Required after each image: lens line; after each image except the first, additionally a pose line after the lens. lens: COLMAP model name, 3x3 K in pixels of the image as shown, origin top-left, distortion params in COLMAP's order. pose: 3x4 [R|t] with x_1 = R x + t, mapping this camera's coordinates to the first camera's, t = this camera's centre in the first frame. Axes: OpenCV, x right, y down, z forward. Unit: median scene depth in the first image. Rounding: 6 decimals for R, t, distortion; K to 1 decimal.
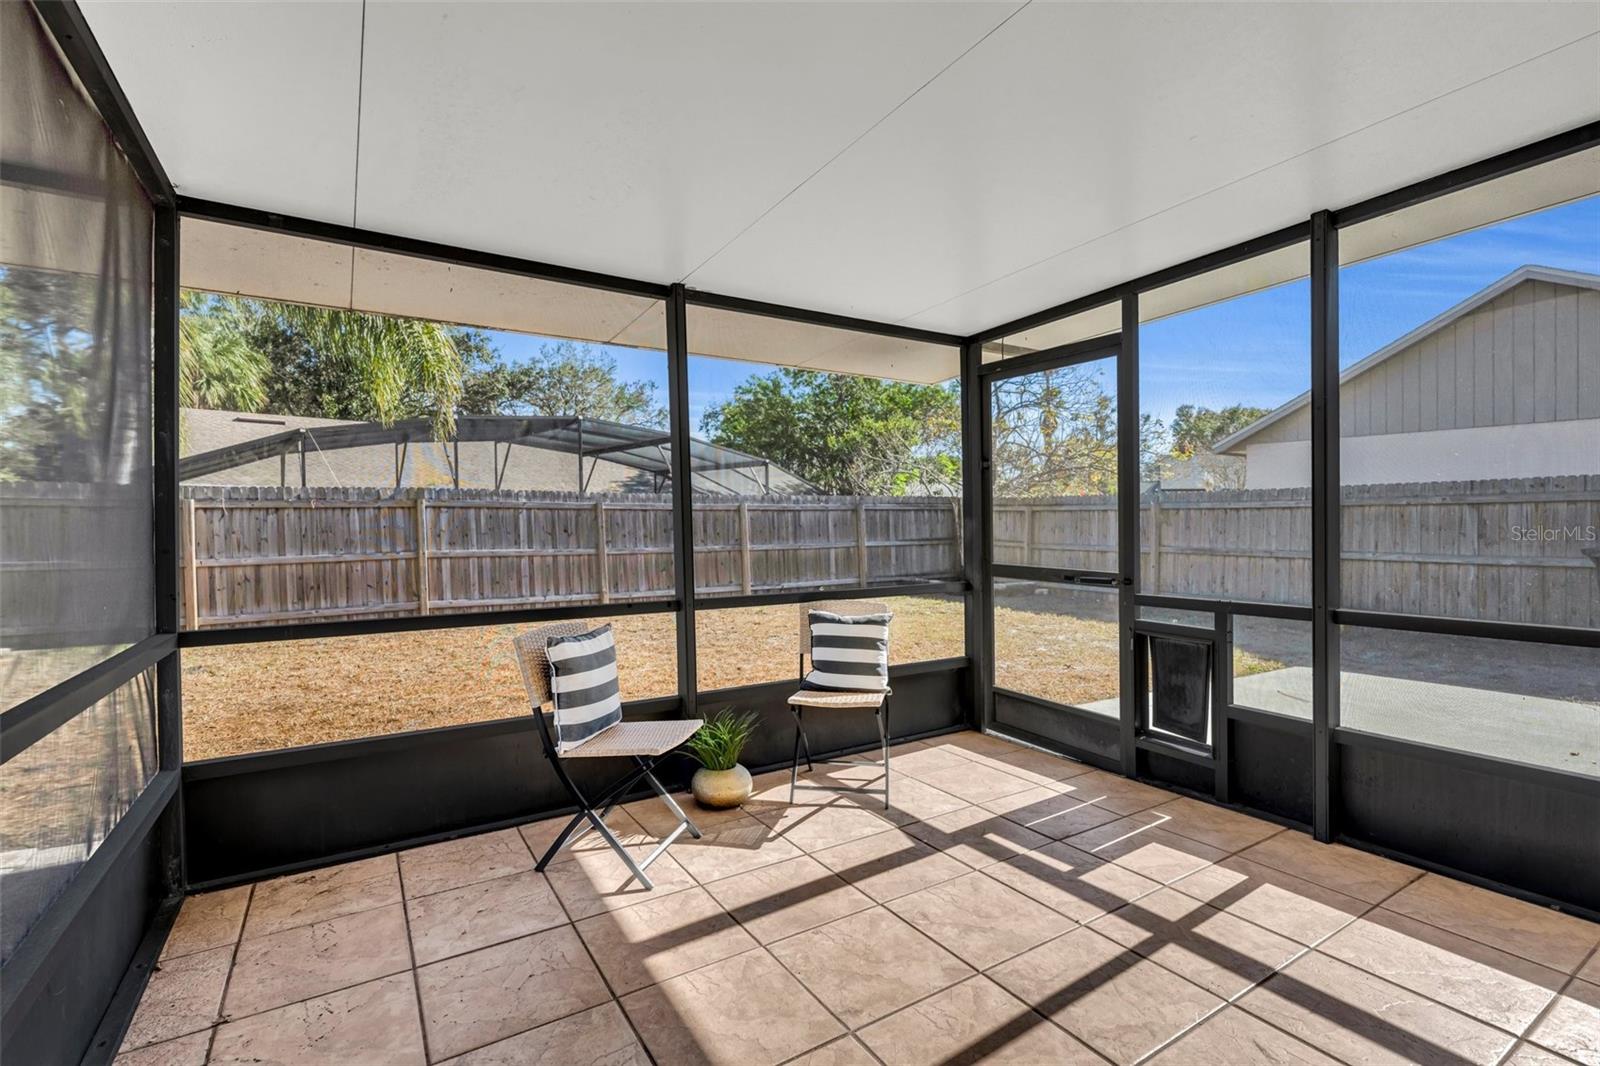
lens RADIAL K [[726.5, 0, 798.4], [0, 726.5, 514.9], [0, 0, 1]] dist [-0.001396, -0.000137]
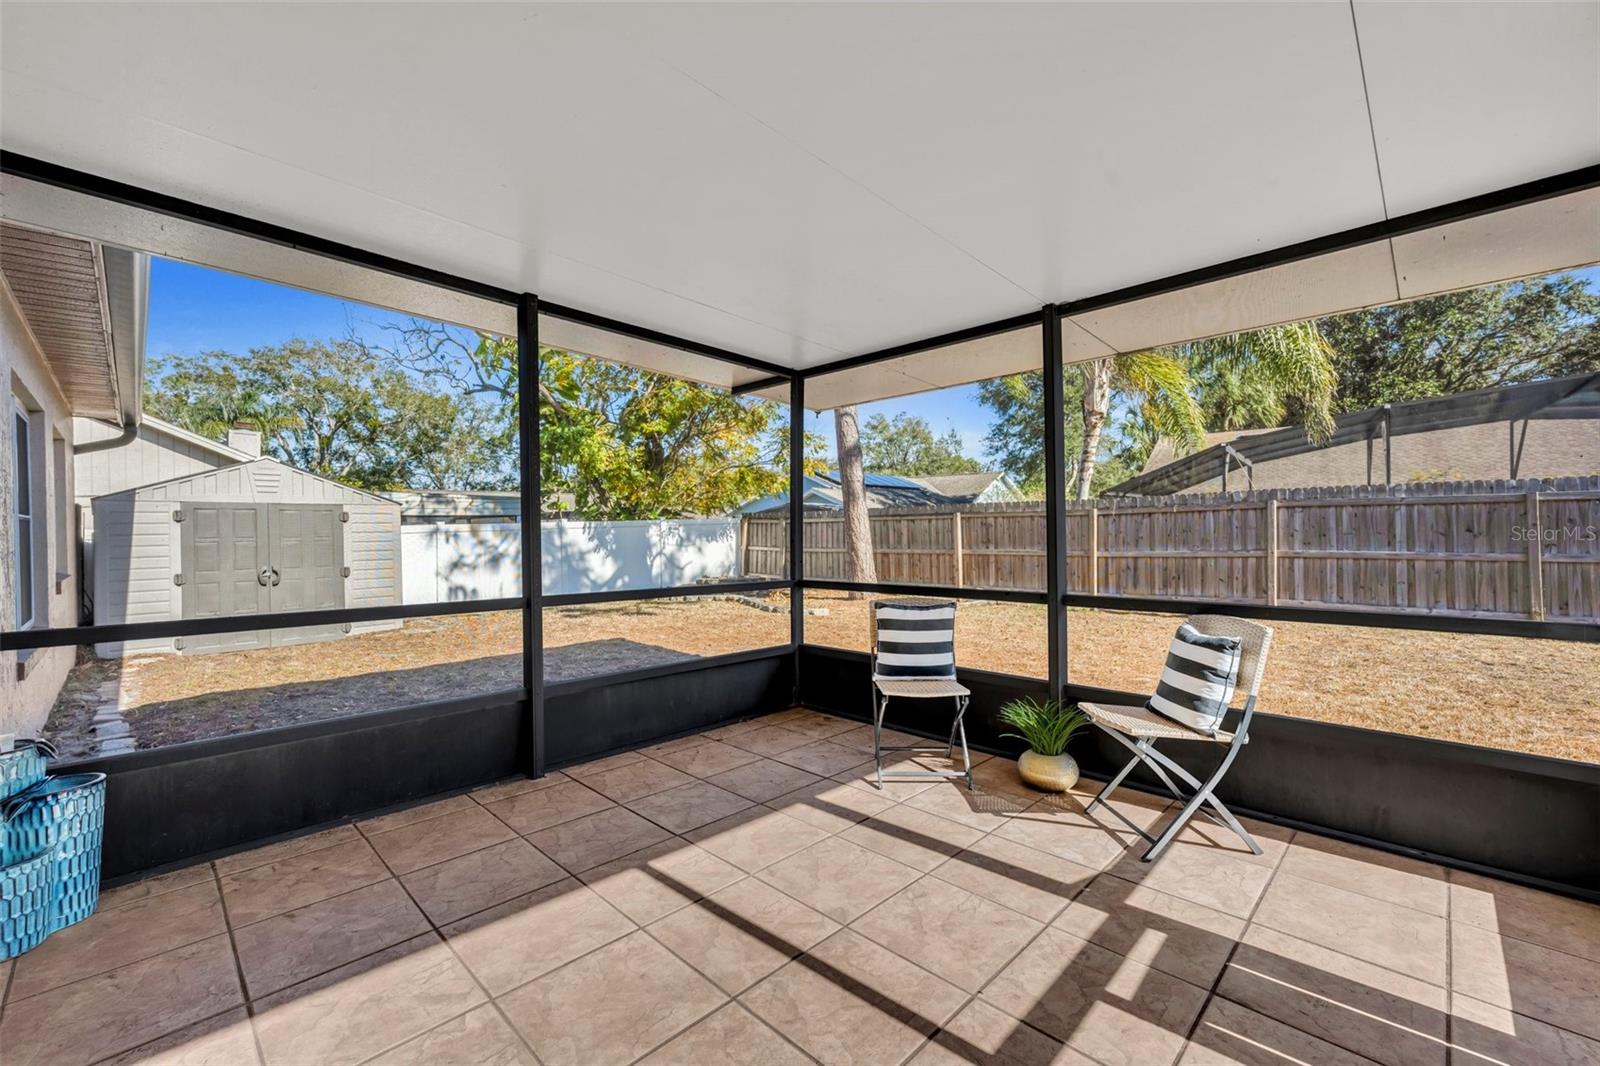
lens RADIAL K [[643.8, 0, 797.4], [0, 643.8, 518.6], [0, 0, 1]] dist [0.000127, 0.000075]
pose [[0.241333, -0.020323, -0.970230, 0.646269], [0.023452, 0.999611, -0.015105, 0.008500], [0.970159, -0.019108, 0.241716, 0.374389]]
